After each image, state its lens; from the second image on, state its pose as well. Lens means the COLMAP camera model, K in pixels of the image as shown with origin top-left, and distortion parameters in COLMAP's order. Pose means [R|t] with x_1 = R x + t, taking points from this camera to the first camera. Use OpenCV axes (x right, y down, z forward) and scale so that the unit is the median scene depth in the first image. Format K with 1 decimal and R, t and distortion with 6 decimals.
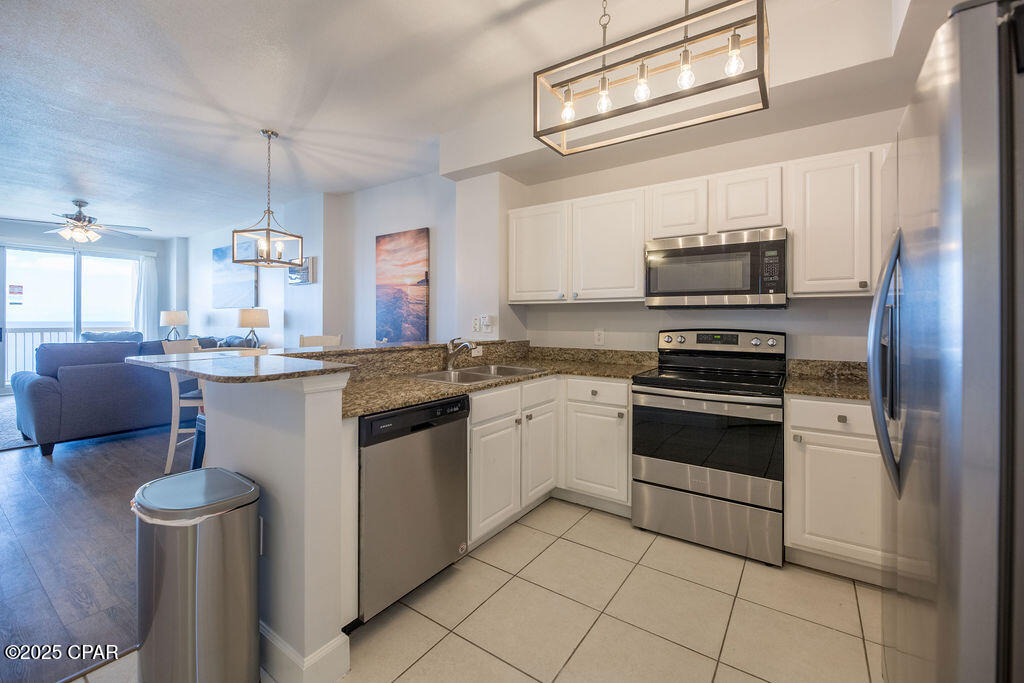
lens RADIAL K [[413.6, 0, 521.3], [0, 413.6, 313.2], [0, 0, 1]] dist [0.000135, 0.000029]
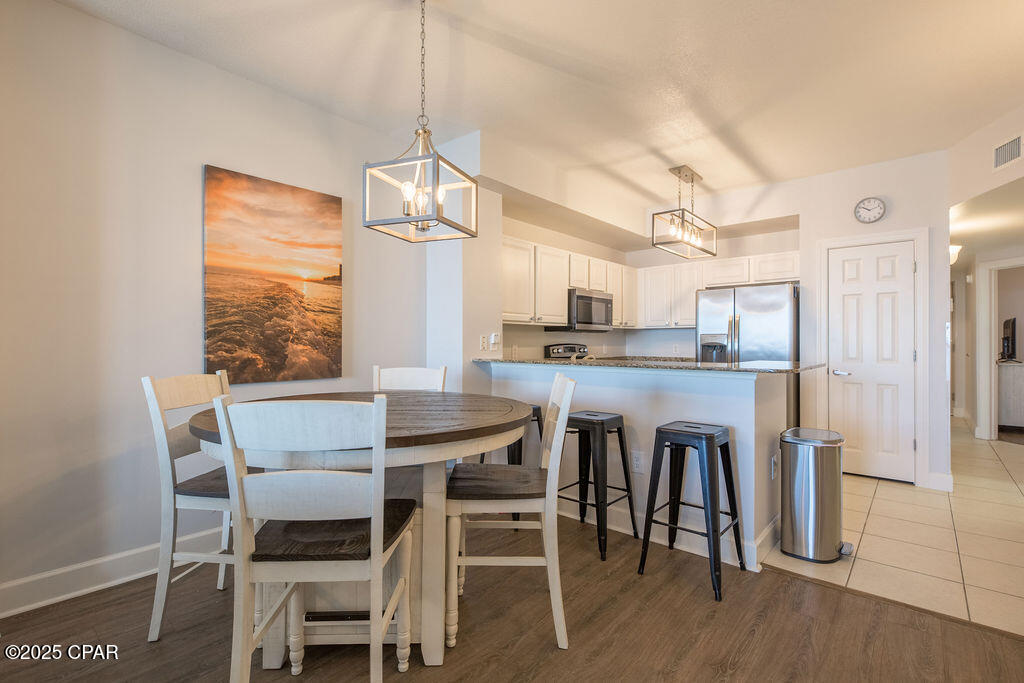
lens RADIAL K [[470.2, 0, 511.8], [0, 470.2, 339.9], [0, 0, 1]] dist [-0.001510, -0.000025]
pose [[0.126256, 0.003235, 0.991992, -0.914036], [-0.006443, 0.999976, -0.002441, 0.018788], [-0.991977, -0.006083, 0.126274, 0.619285]]
